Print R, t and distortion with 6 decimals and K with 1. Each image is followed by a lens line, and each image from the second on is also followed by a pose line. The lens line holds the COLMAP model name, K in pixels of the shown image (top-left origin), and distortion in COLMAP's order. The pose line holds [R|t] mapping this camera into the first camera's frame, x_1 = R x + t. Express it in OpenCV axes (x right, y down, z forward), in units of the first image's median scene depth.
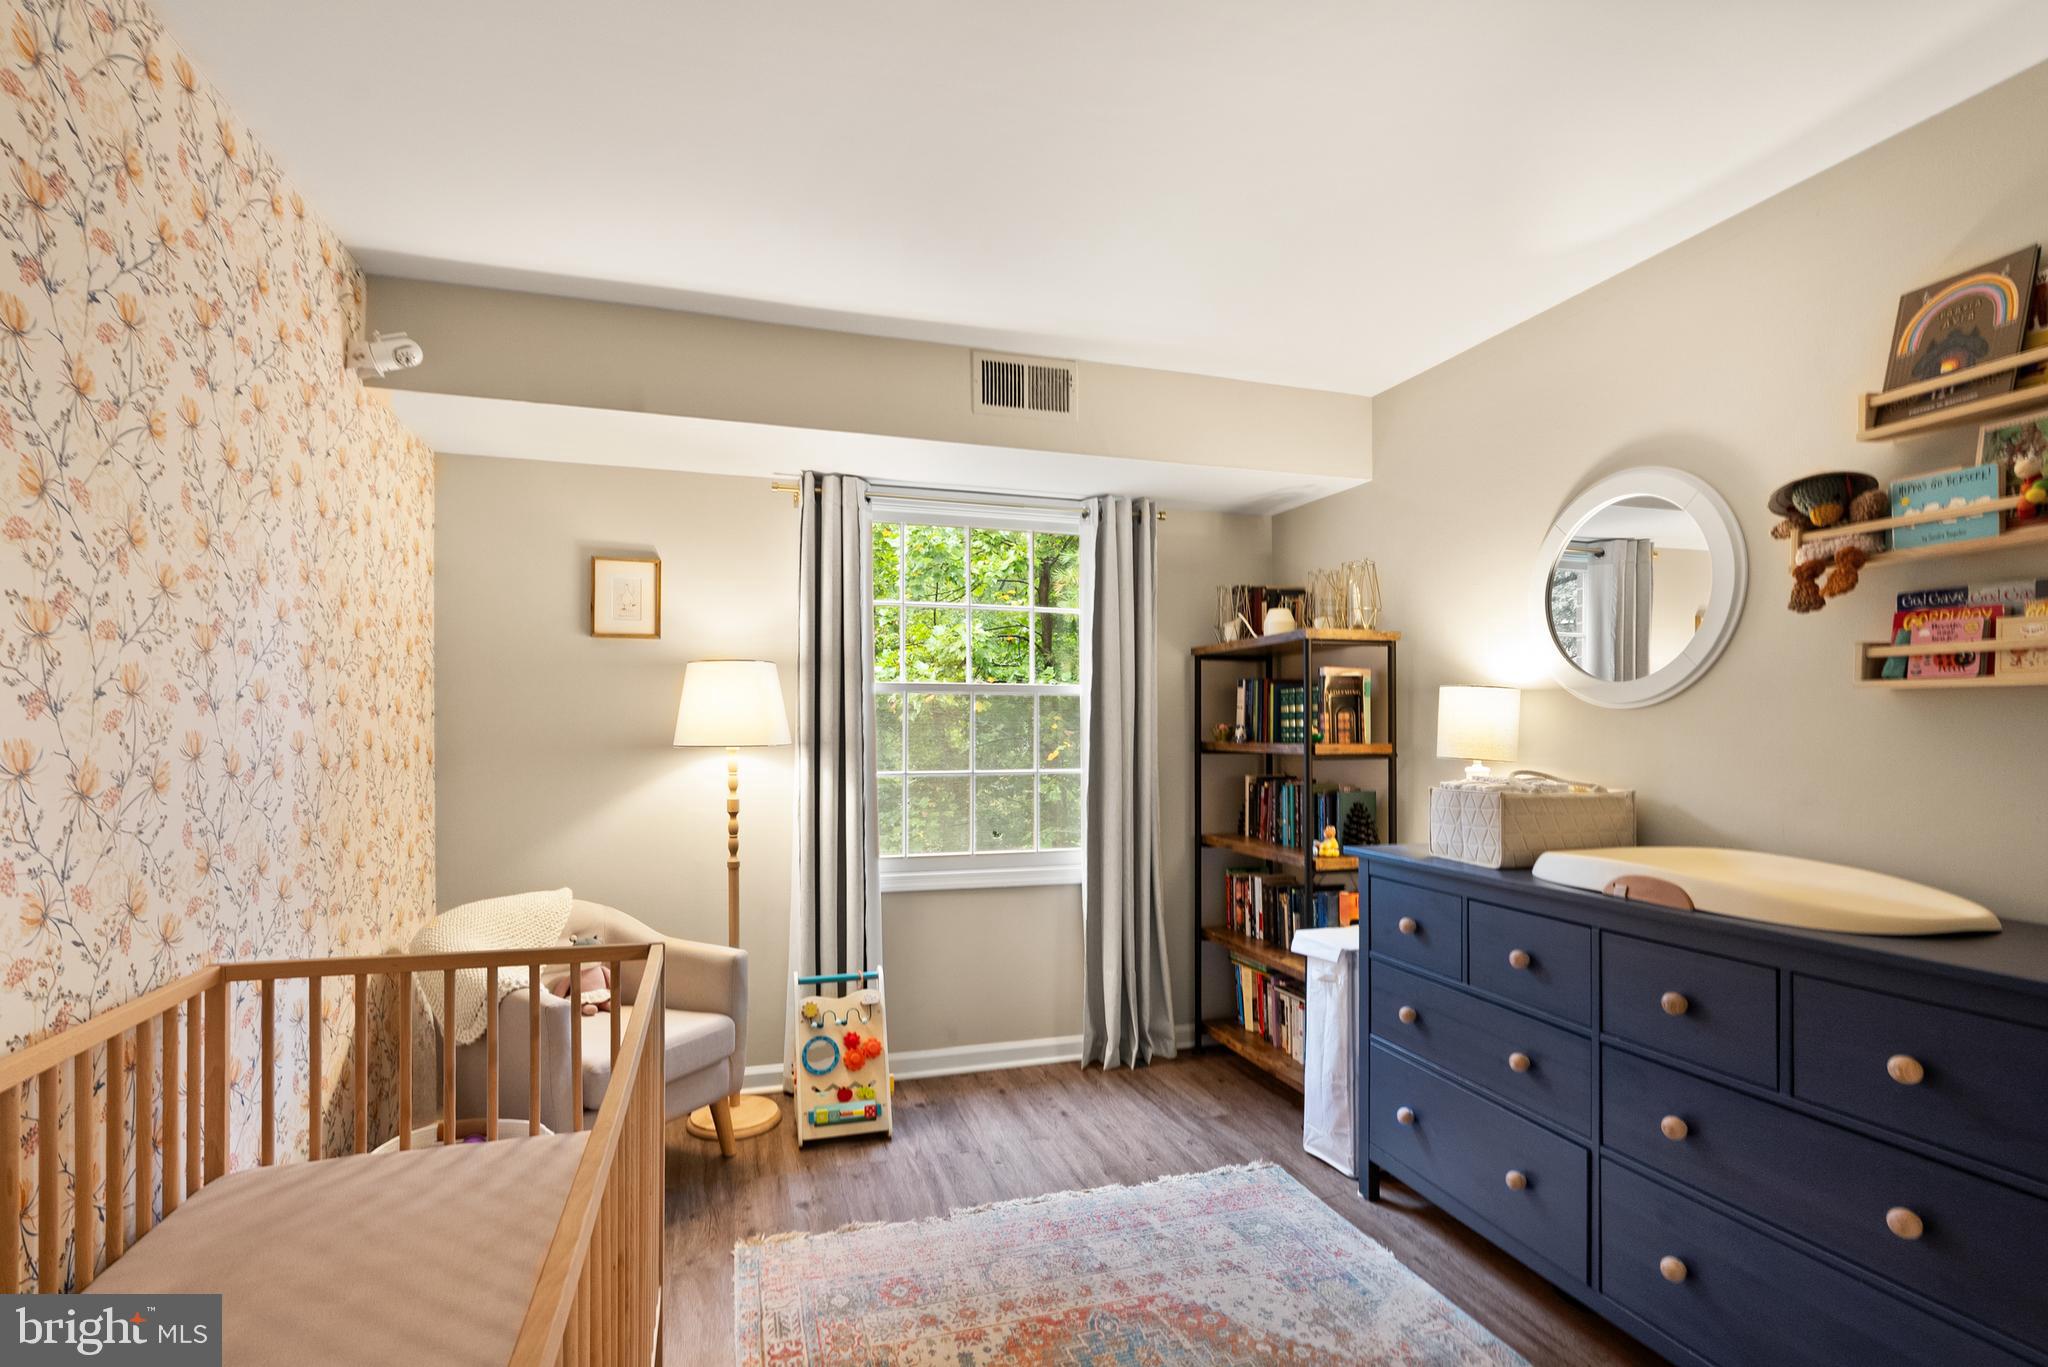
lens RADIAL K [[960.9, 0, 1024.7], [0, 960.9, 693.5], [0, 0, 1]] dist [0.001906, 0.000698]
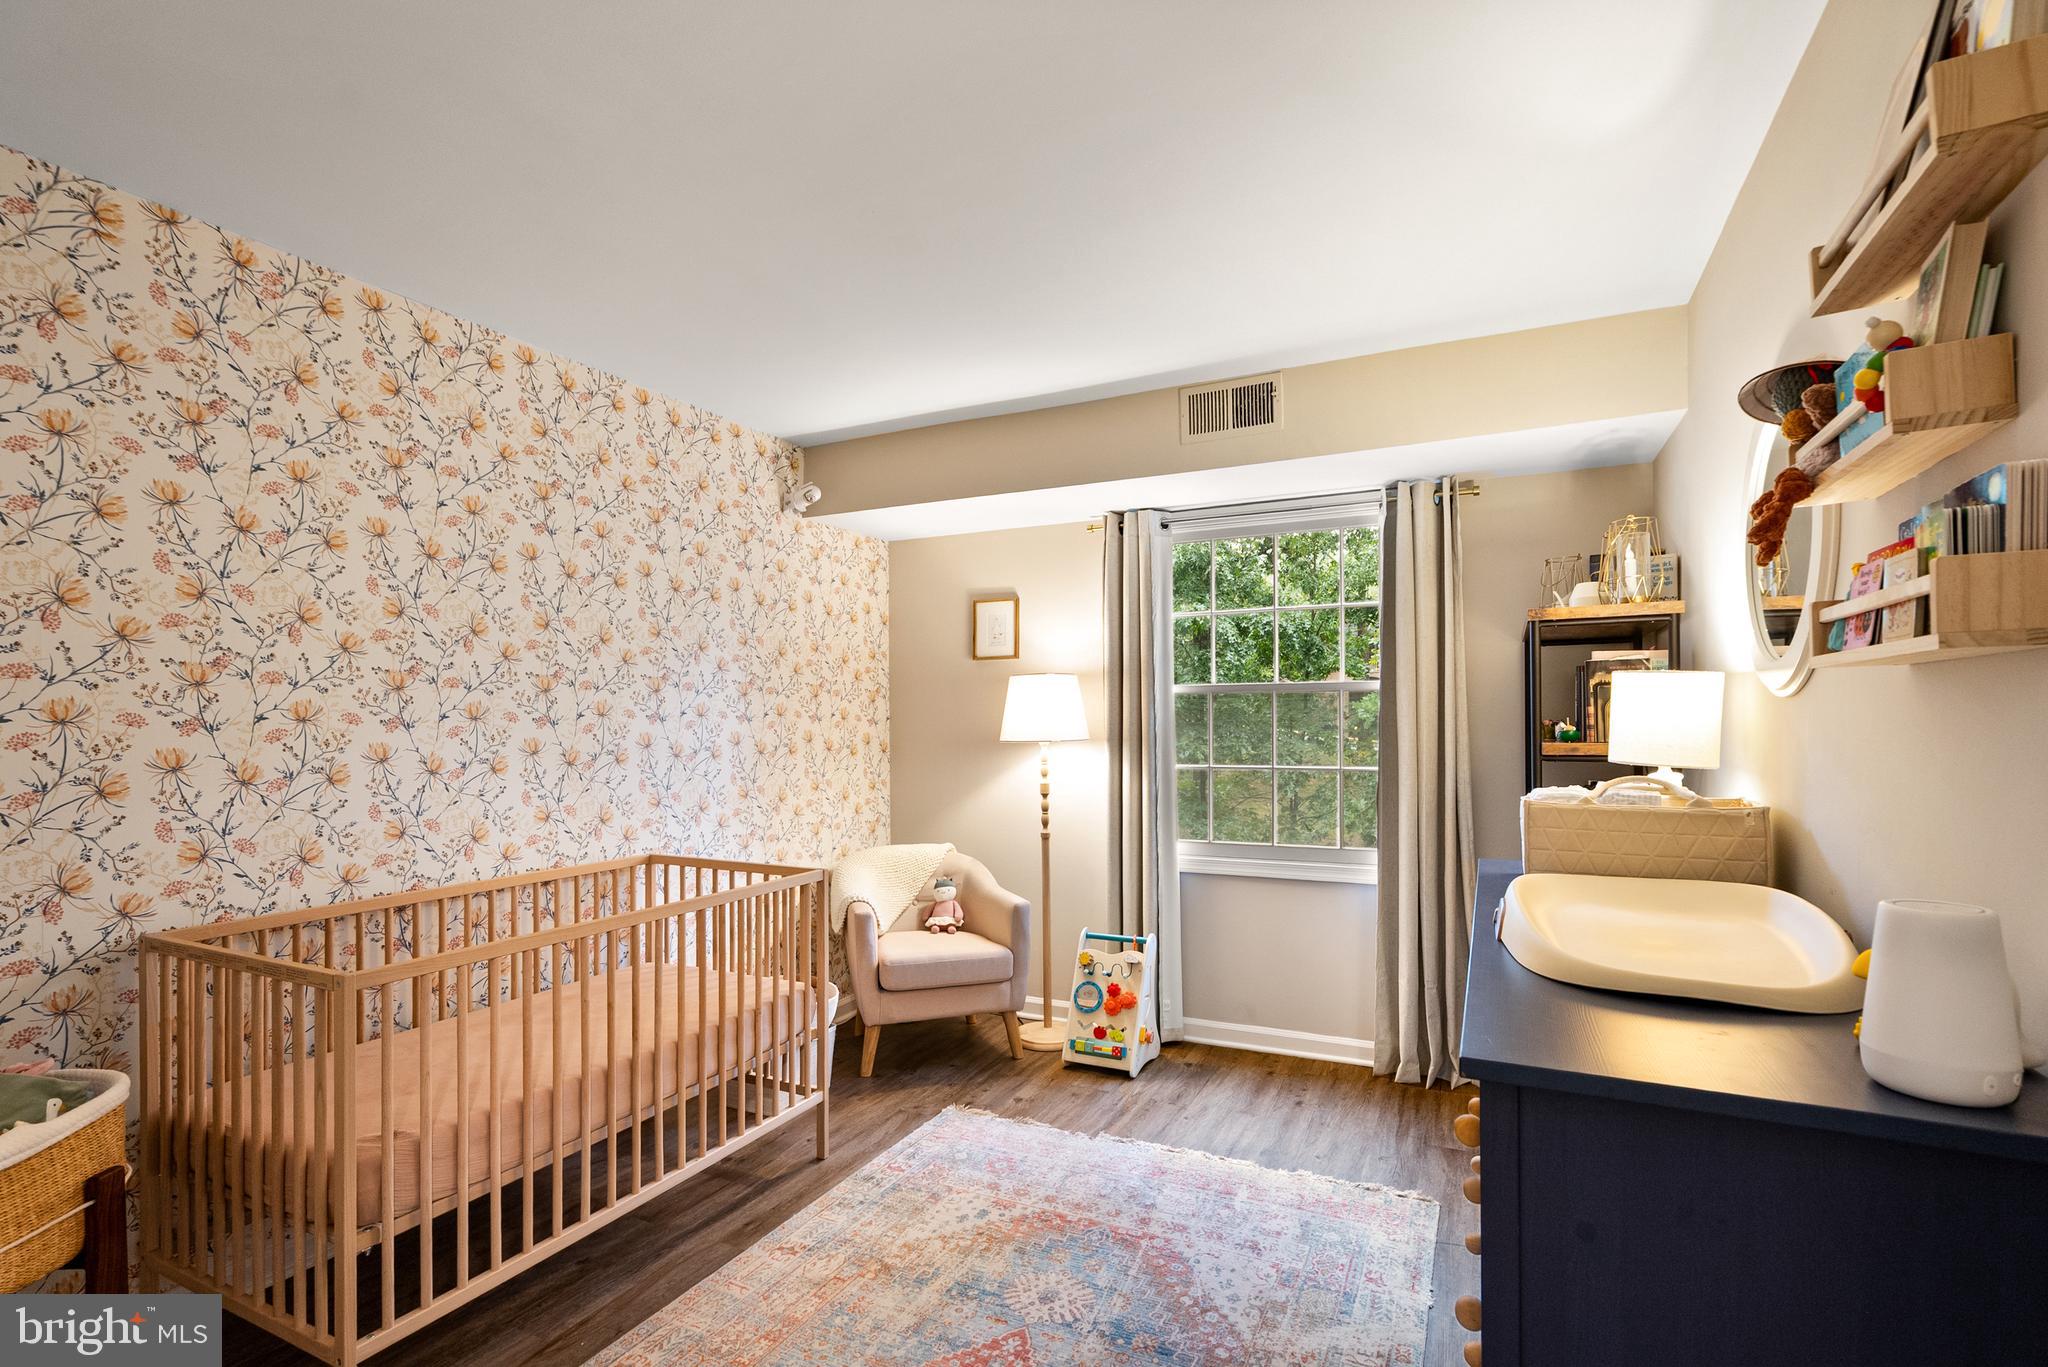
lens RADIAL K [[960.9, 0, 1011.7], [0, 960.9, 672.3], [0, 0, 1]] dist [0.001906, 0.000698]
pose [[0.731090, -0.042660, -0.680946, 0.557770], [0.032525, 0.999088, -0.027672, -0.002736], [0.681505, -0.001917, 0.731811, 0.046430]]
